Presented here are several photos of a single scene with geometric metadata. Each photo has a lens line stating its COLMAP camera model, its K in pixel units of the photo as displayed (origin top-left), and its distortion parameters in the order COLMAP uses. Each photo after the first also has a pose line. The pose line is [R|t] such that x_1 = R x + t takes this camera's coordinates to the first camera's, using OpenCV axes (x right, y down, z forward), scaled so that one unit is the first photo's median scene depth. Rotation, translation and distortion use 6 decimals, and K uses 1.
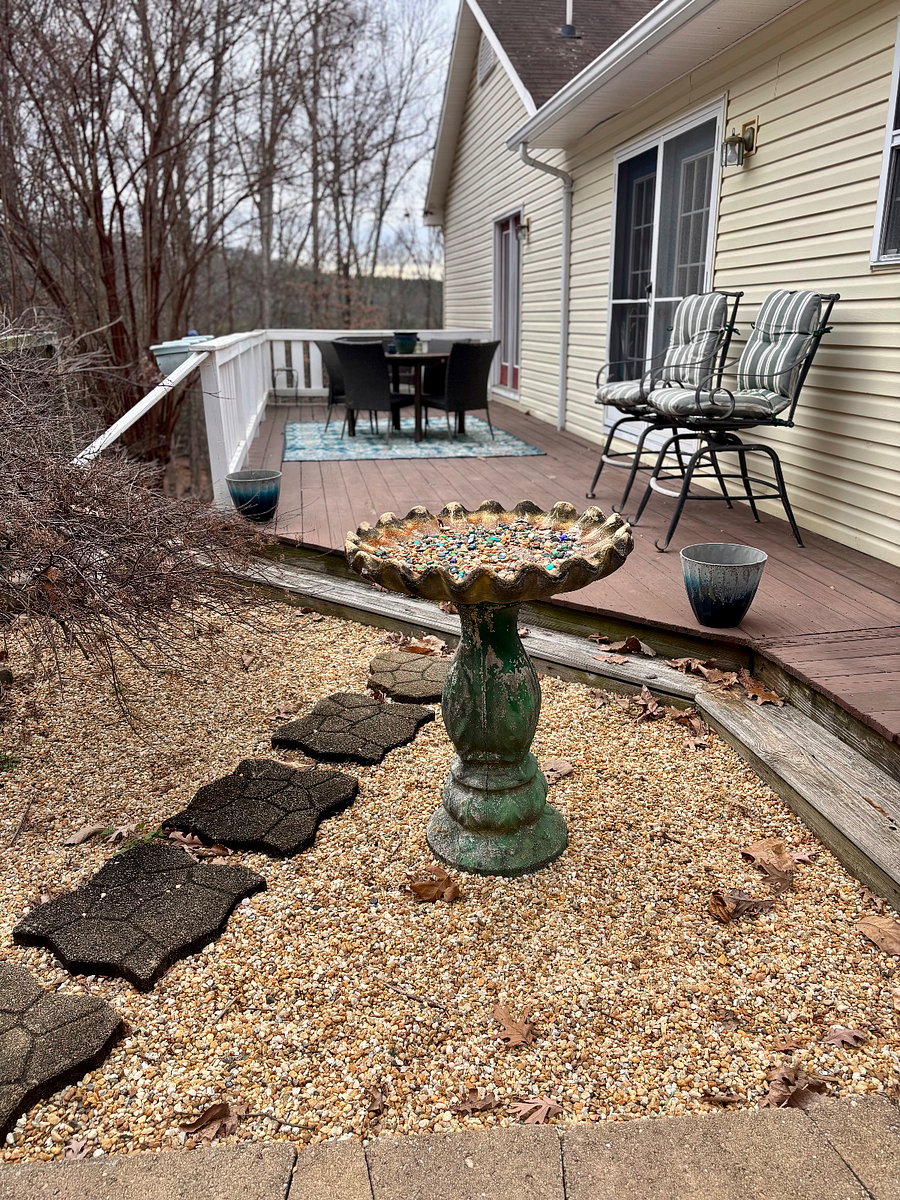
lens RADIAL K [[895.7, 0, 450.0], [0, 895.7, 600.0], [0, 0, 1]] dist [0.030023, -0.001505]
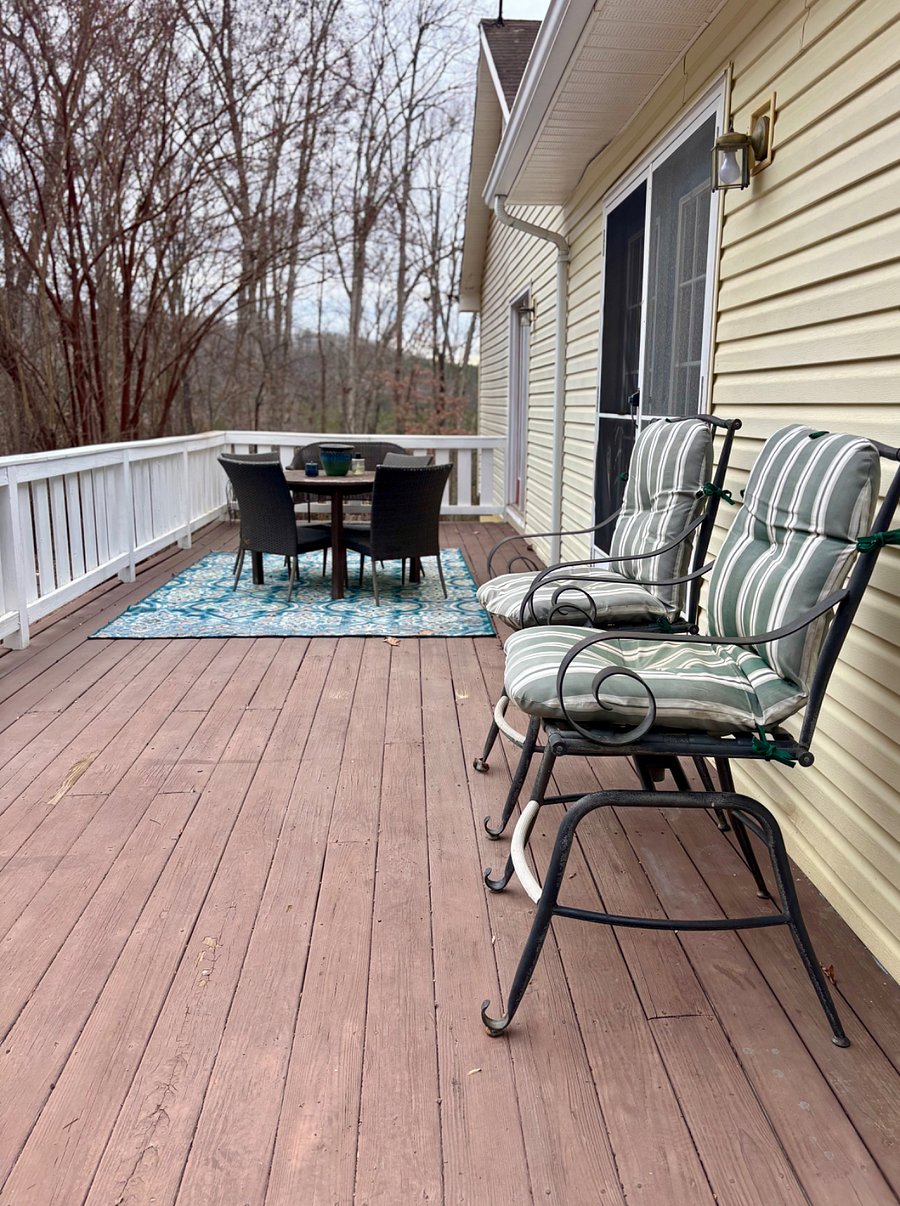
lens RADIAL K [[932.3, 0, 447.3], [0, 932.3, 588.7], [0, 0, 1]] dist [0.025403, -0.001624]
pose [[0.992882, 0.035944, -0.113545, 0.215114], [-0.048284, 0.992992, -0.107871, -0.176444], [0.108872, 0.112586, 0.987660, 0.457781]]
